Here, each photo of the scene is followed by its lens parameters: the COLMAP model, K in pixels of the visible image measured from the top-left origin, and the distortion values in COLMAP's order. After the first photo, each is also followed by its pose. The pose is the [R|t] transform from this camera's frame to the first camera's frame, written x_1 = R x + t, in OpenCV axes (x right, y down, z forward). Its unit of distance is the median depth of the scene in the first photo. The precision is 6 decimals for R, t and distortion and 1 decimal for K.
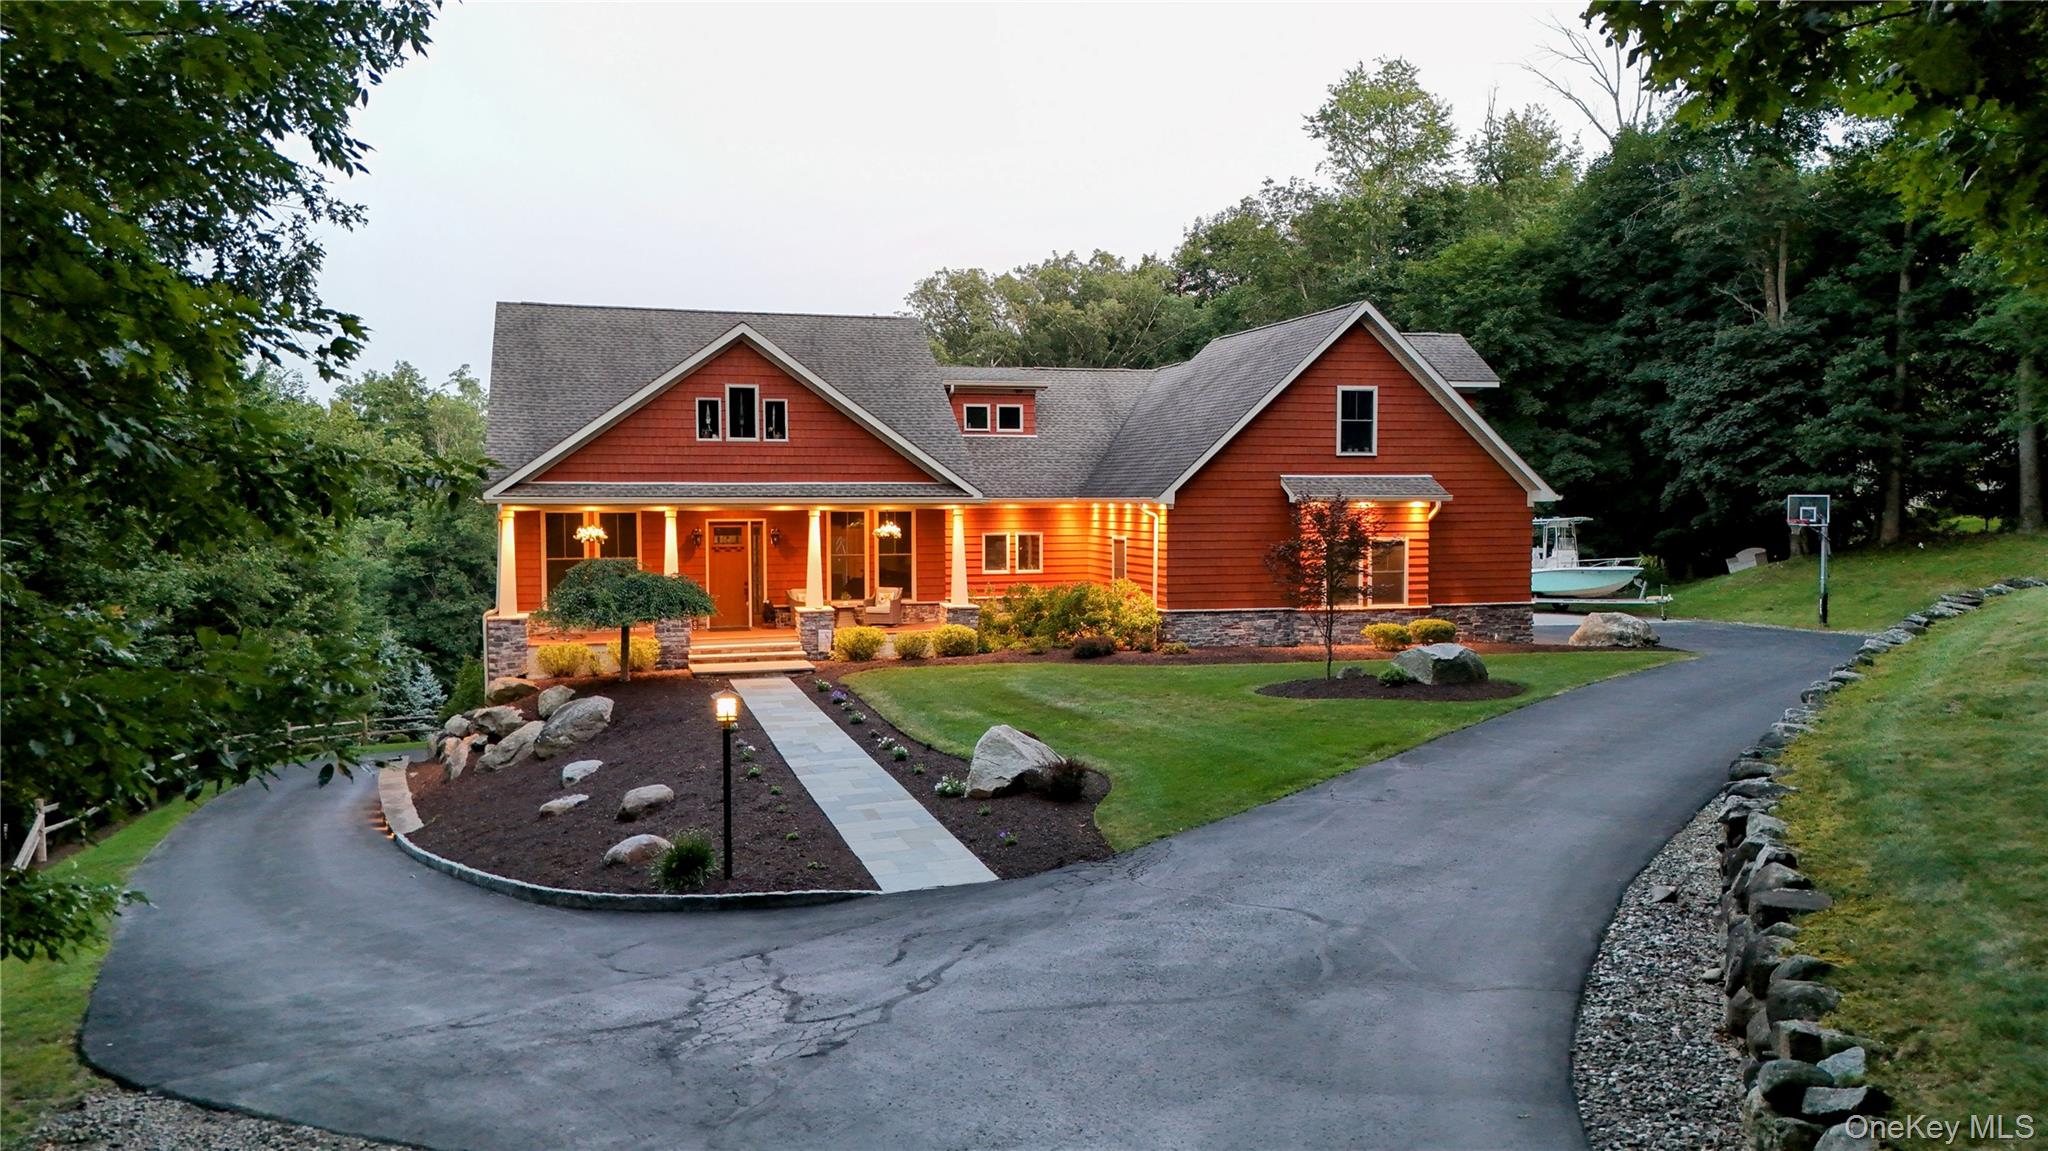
lens RADIAL K [[1501.1, 0, 1011.3], [0, 1501.1, 571.8], [0, 0, 1]] dist [0.079524, -0.074520]
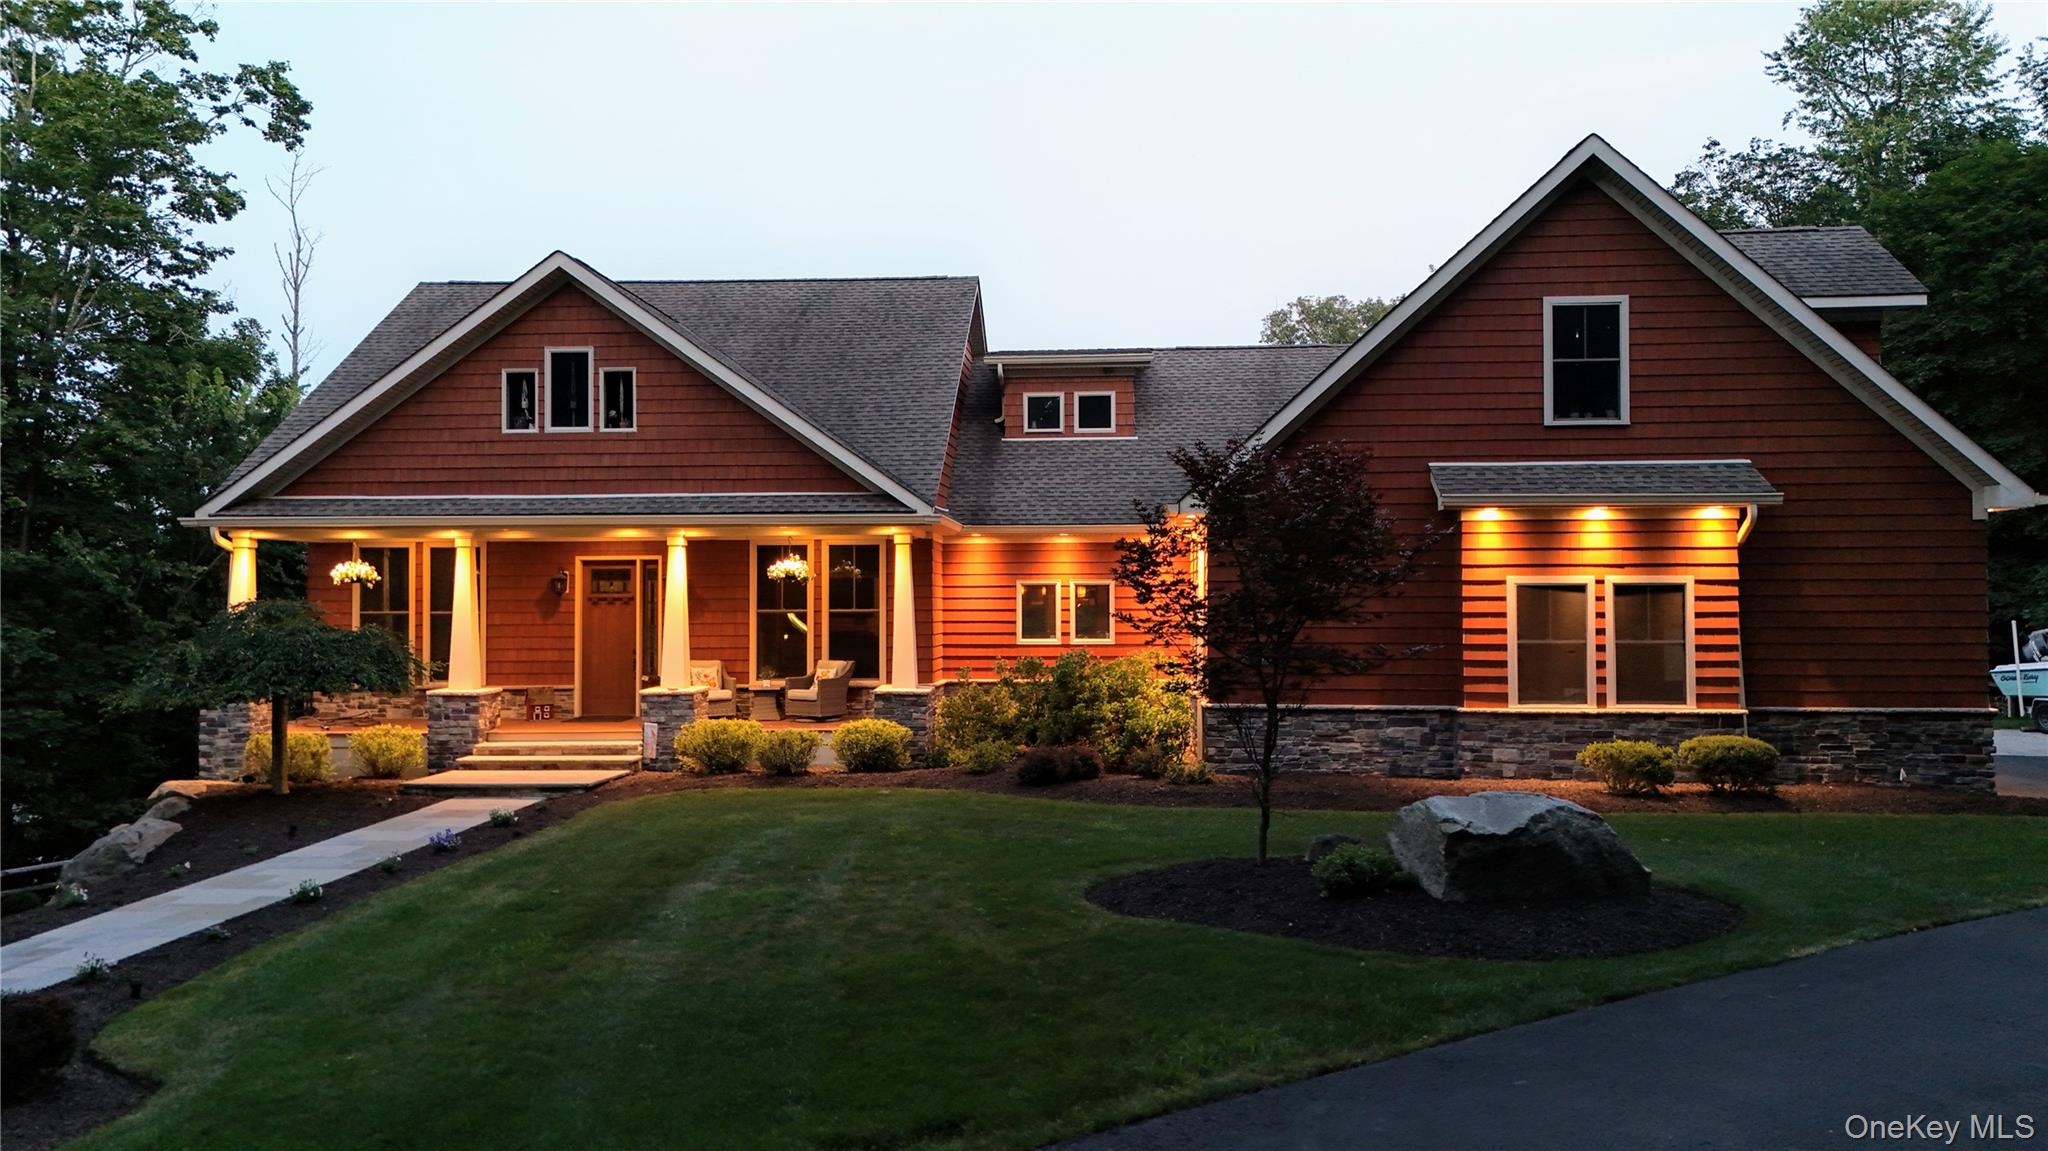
lens RADIAL K [[1501.1, 0, 1011.5], [0, 1501.1, 576.2], [0, 0, 1]] dist [0.079524, -0.074520]
pose [[0.941903, -0.004849, -0.335850, 0.217749], [-0.016324, 0.998053, -0.060191, 0.012447], [0.335488, 0.062176, 0.939990, 0.427980]]
